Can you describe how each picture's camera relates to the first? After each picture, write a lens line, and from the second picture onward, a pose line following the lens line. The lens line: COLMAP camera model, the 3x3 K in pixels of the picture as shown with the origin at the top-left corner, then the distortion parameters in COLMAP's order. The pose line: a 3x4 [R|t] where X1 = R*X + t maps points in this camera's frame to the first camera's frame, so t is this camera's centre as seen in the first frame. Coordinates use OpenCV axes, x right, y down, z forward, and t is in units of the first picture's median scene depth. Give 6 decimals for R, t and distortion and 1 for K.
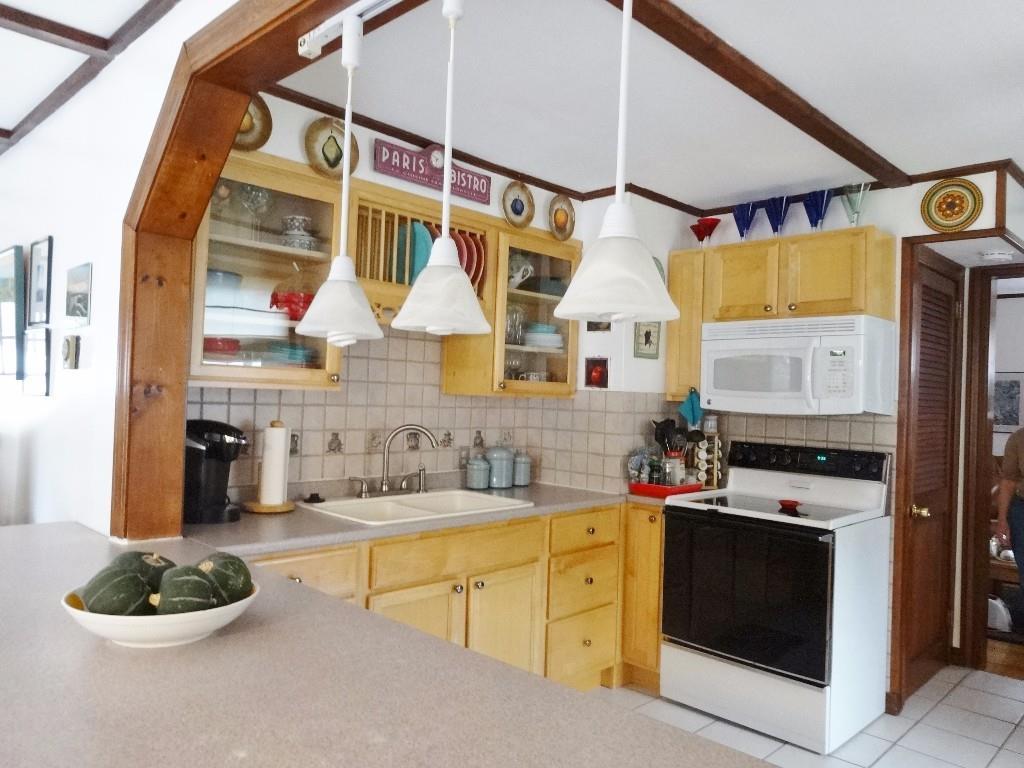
lens RADIAL K [[758.0, 0, 513.0], [0, 758.0, 383.4], [0, 0, 1]] dist [0.006269, 0.005062]
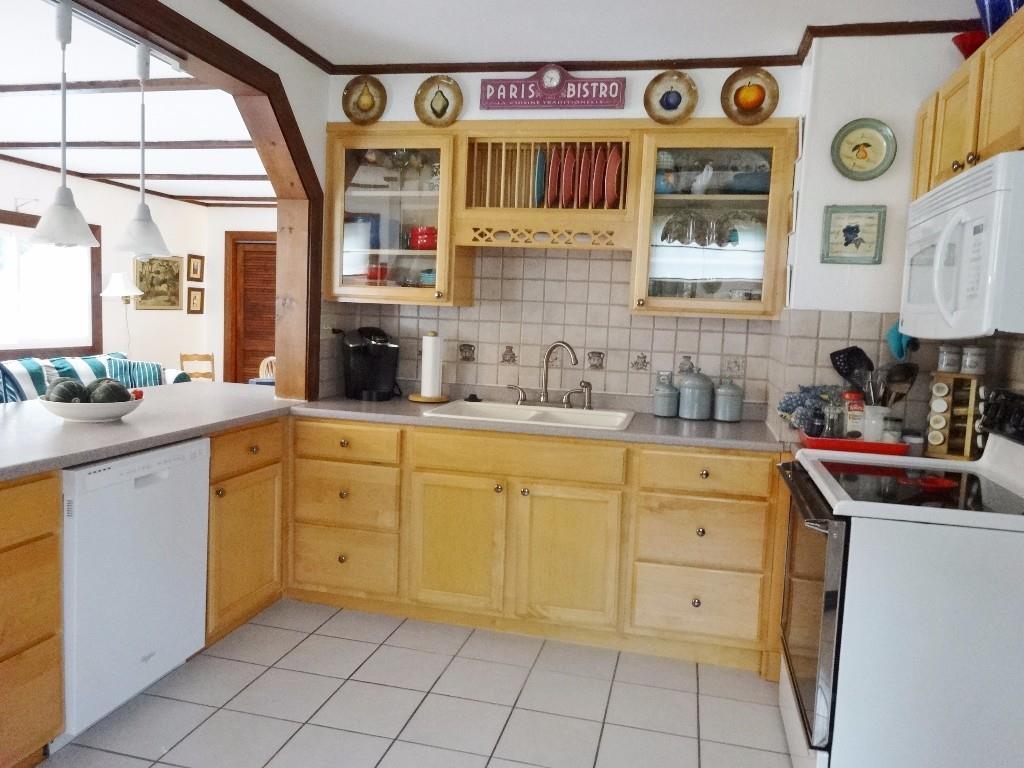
lens RADIAL K [[758.0, 0, 513.5], [0, 758.0, 382.2], [0, 0, 1]] dist [0.006269, 0.005062]
pose [[0.513620, 0.067013, -0.855397, 0.738306], [-0.014217, 0.997473, 0.069607, 0.038678], [0.857900, -0.023591, 0.513275, 0.406249]]
